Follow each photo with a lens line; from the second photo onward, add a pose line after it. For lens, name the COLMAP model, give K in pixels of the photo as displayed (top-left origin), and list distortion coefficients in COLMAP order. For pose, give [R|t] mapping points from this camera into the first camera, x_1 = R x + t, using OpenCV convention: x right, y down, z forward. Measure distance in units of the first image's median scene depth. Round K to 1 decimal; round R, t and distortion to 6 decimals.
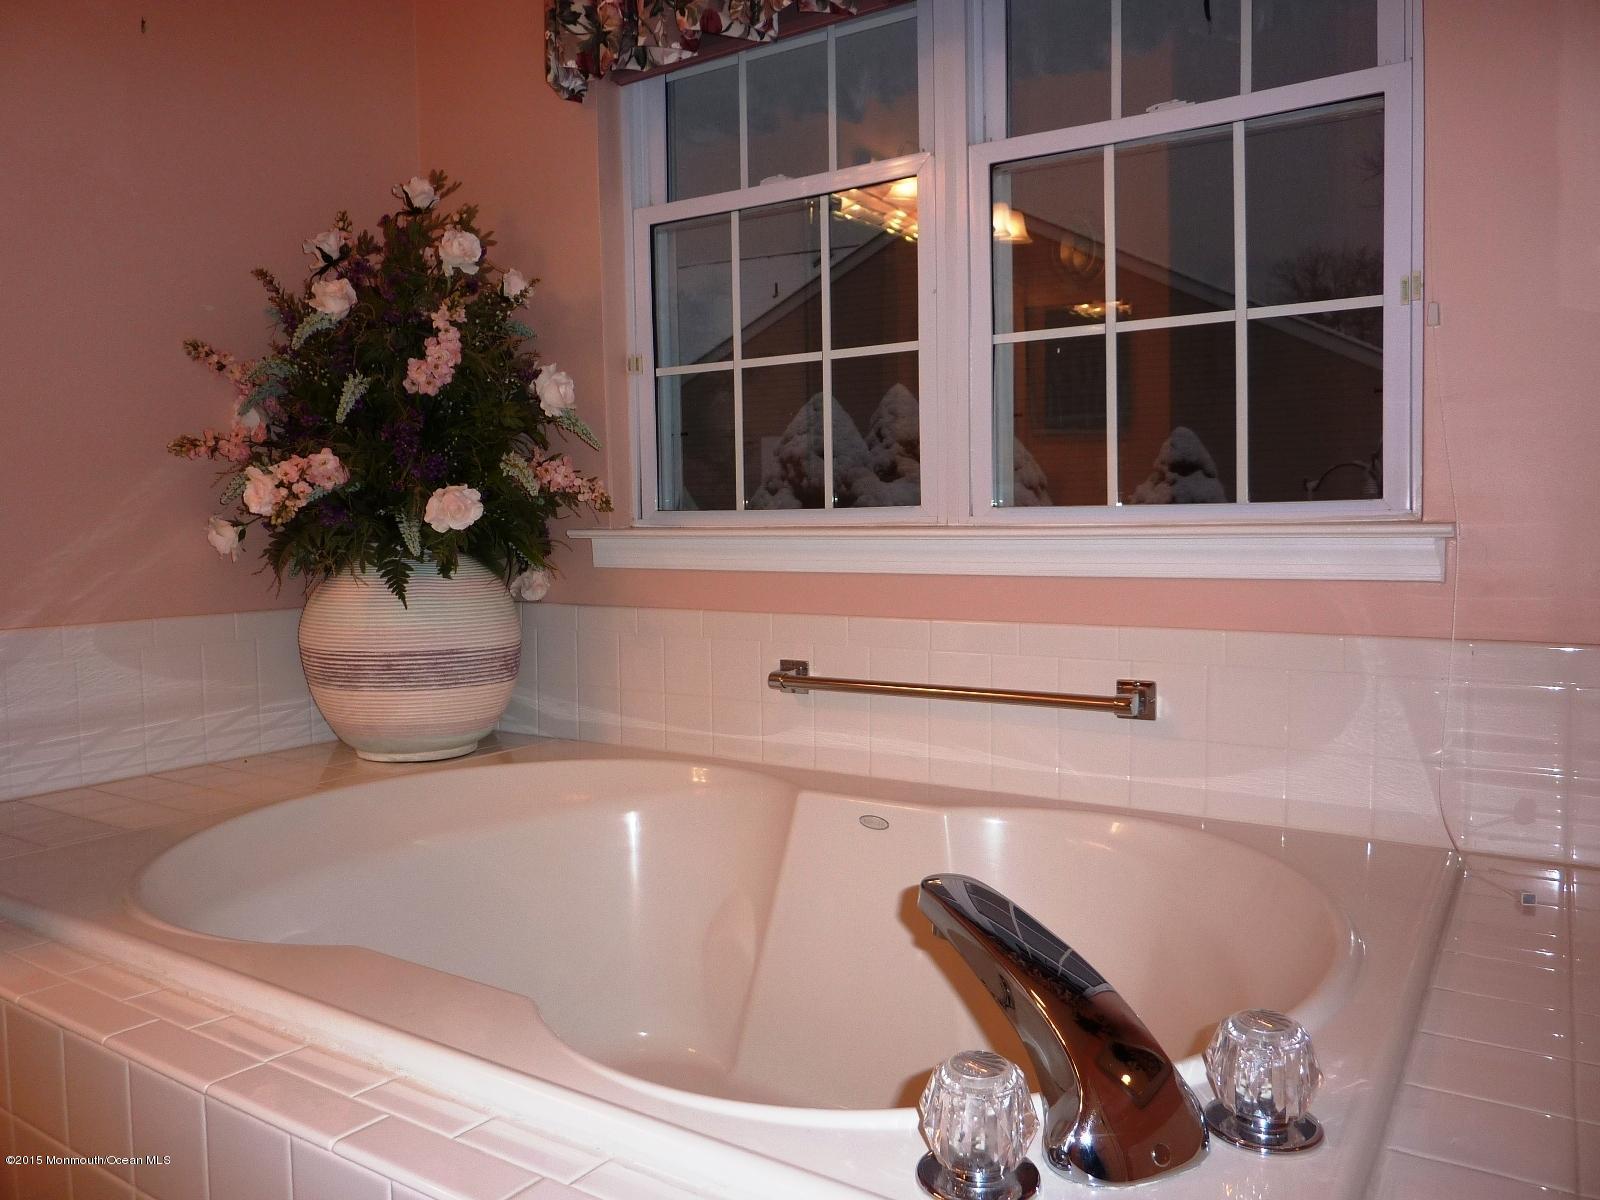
lens RADIAL K [[1200.6, 0, 805.0], [0, 1200.6, 610.3], [0, 0, 1]] dist [-0.027923, -0.012895]
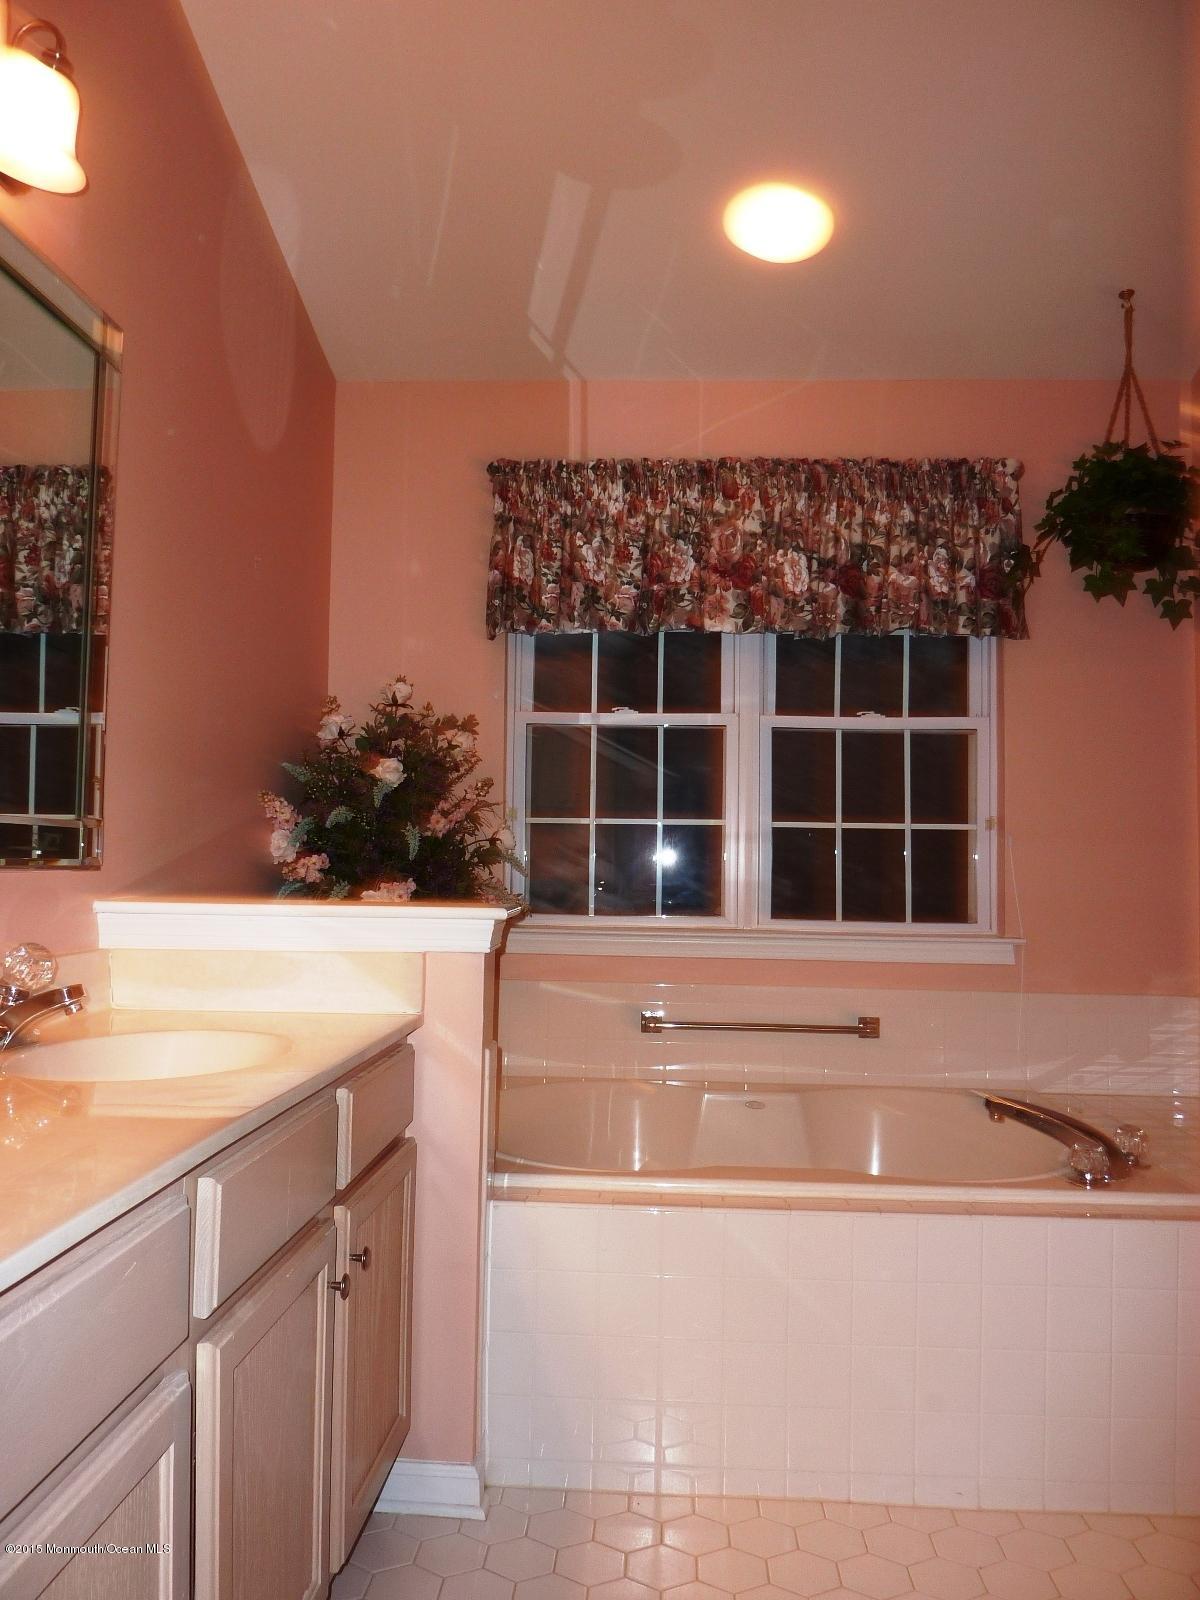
lens RADIAL K [[1200.6, 0, 591.6], [0, 1200.6, 796.7], [0, 0, 1]] dist [-0.027923, -0.012895]
pose [[0.858900, 0.059993, 0.508618, -1.057975], [0.007638, 0.991504, -0.129849, -0.042753], [-0.512087, 0.115412, 0.851145, -0.409882]]
